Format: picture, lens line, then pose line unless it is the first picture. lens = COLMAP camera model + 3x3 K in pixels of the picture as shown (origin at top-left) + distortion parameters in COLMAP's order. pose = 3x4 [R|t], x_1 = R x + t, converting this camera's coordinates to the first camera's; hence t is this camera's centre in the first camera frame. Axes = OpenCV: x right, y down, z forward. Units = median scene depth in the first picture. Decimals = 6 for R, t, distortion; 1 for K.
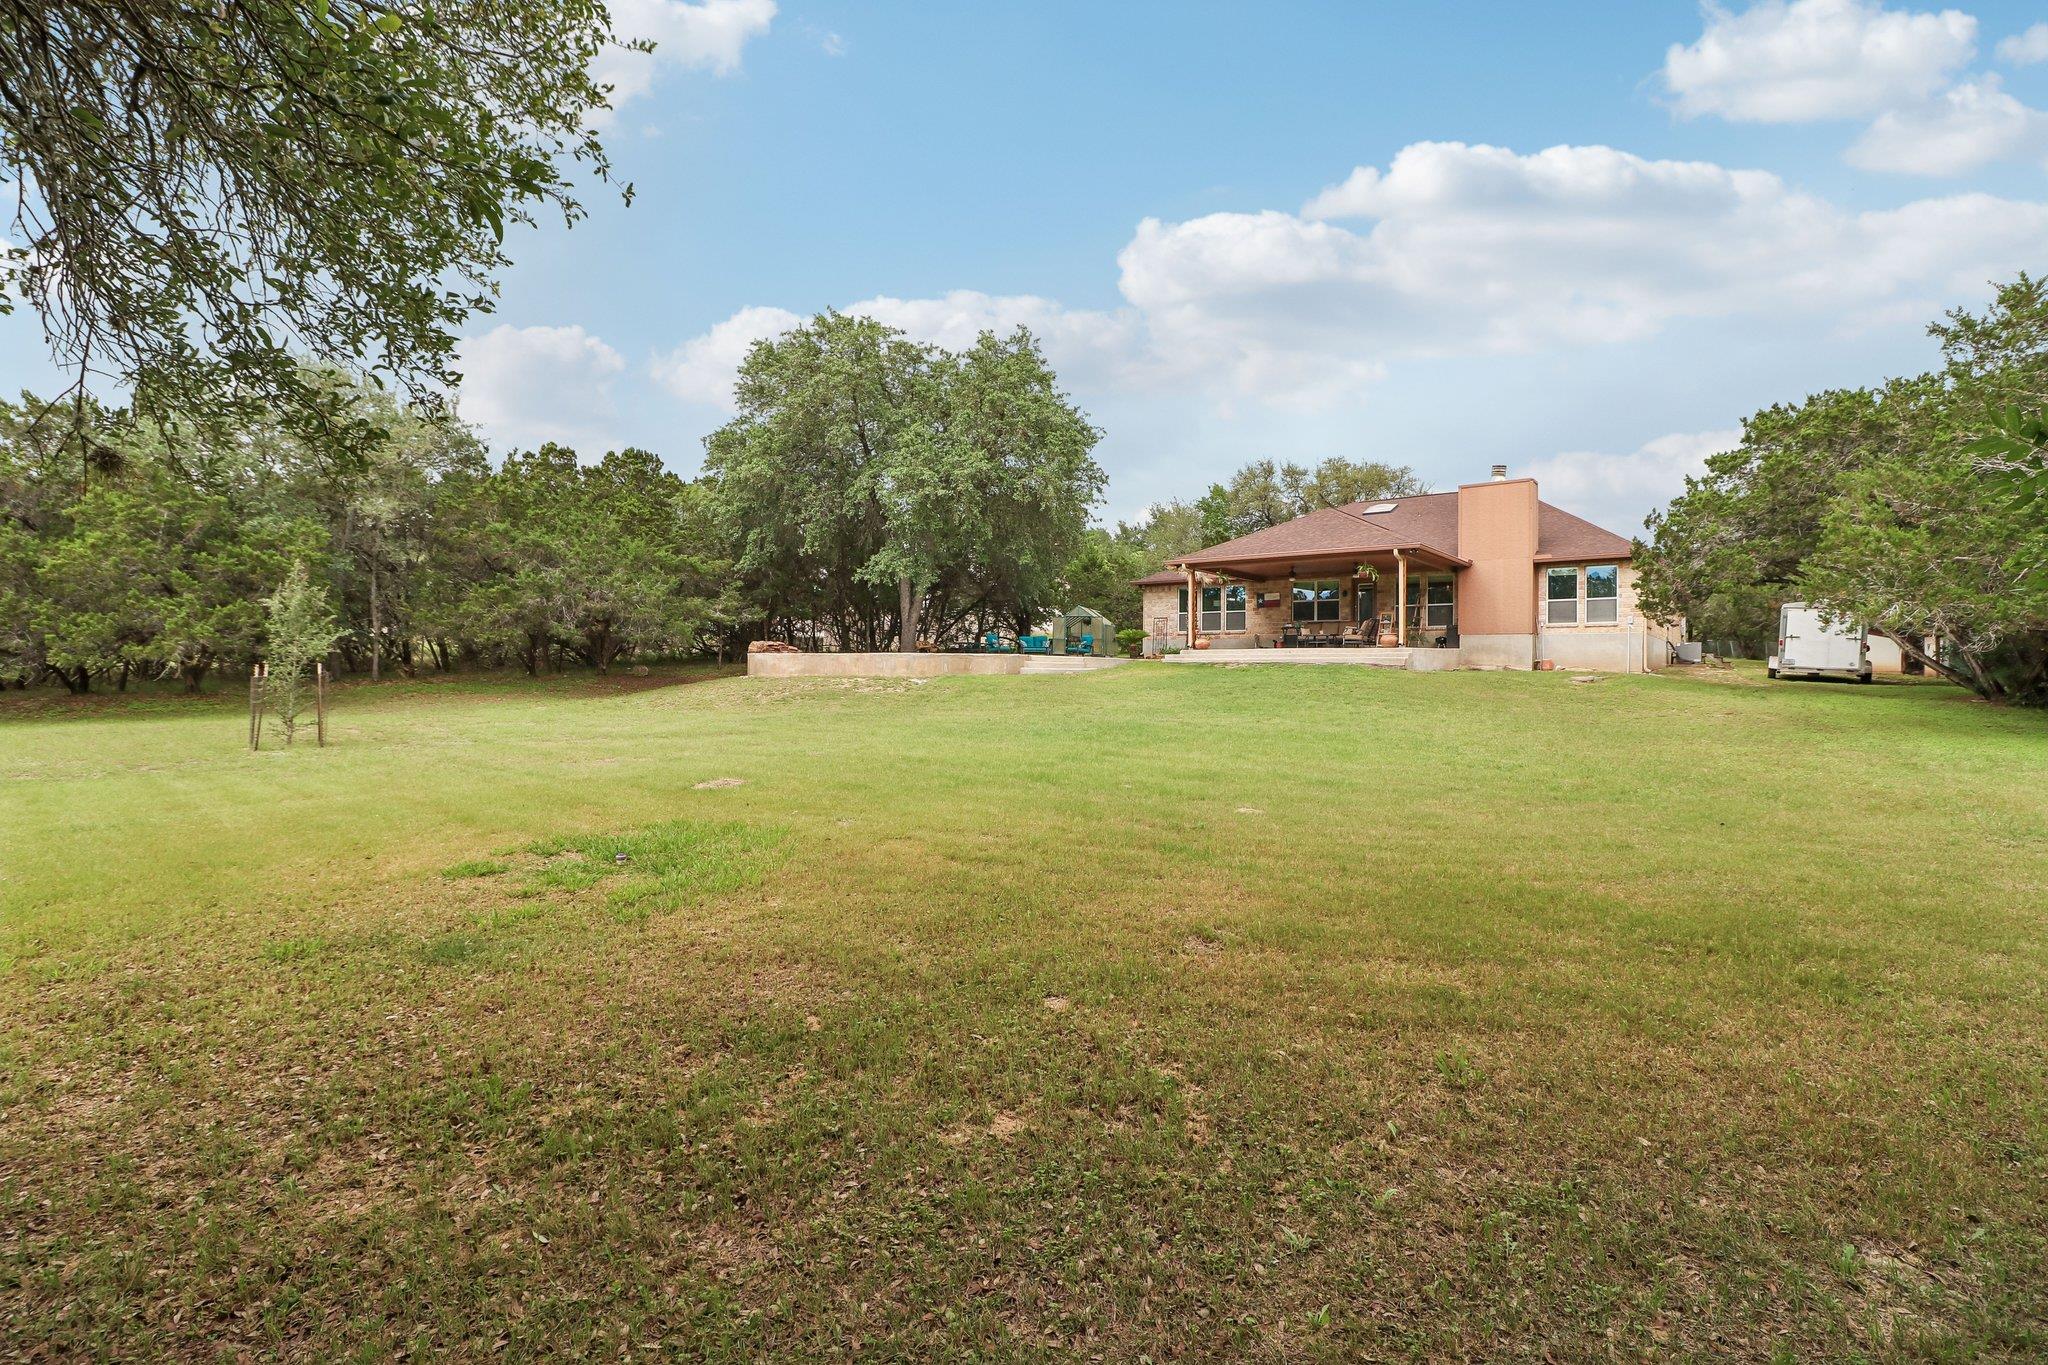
lens RADIAL K [[948.2, 0, 1014.2], [0, 948.2, 675.5], [0, 0, 1]] dist [-0.002012, -0.001106]
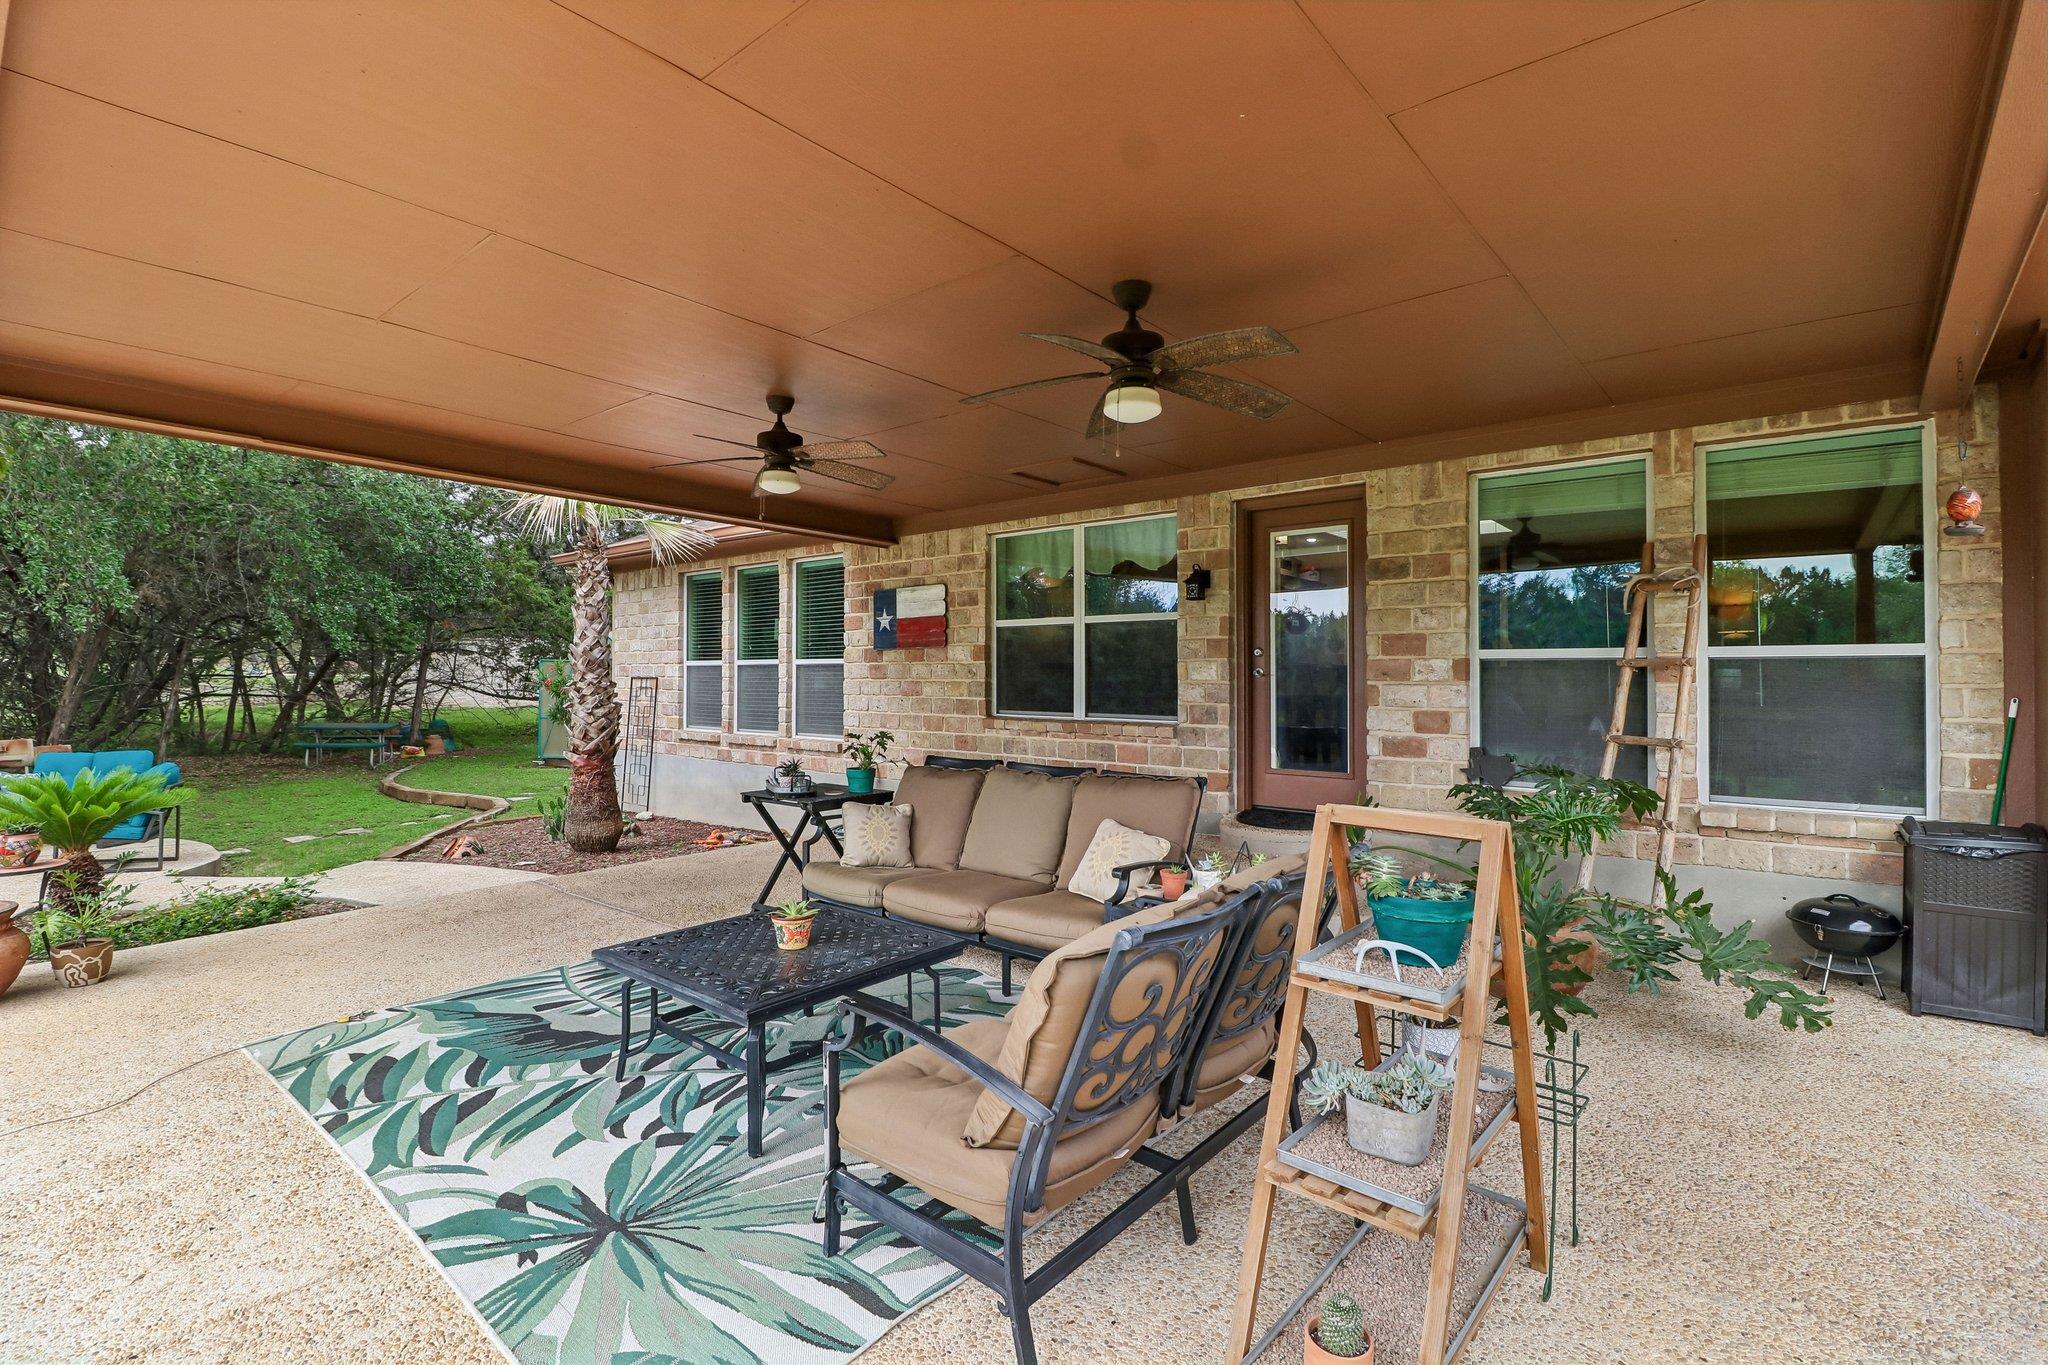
lens RADIAL K [[948.2, 0, 1026.6], [0, 948.2, 675.1], [0, 0, 1]] dist [-0.002012, -0.001106]
pose [[0.998513, 0.005486, -0.054245, 0.324423], [-0.006406, 0.999838, -0.016806, -0.064709], [0.054144, 0.017129, 0.998386, 0.808524]]
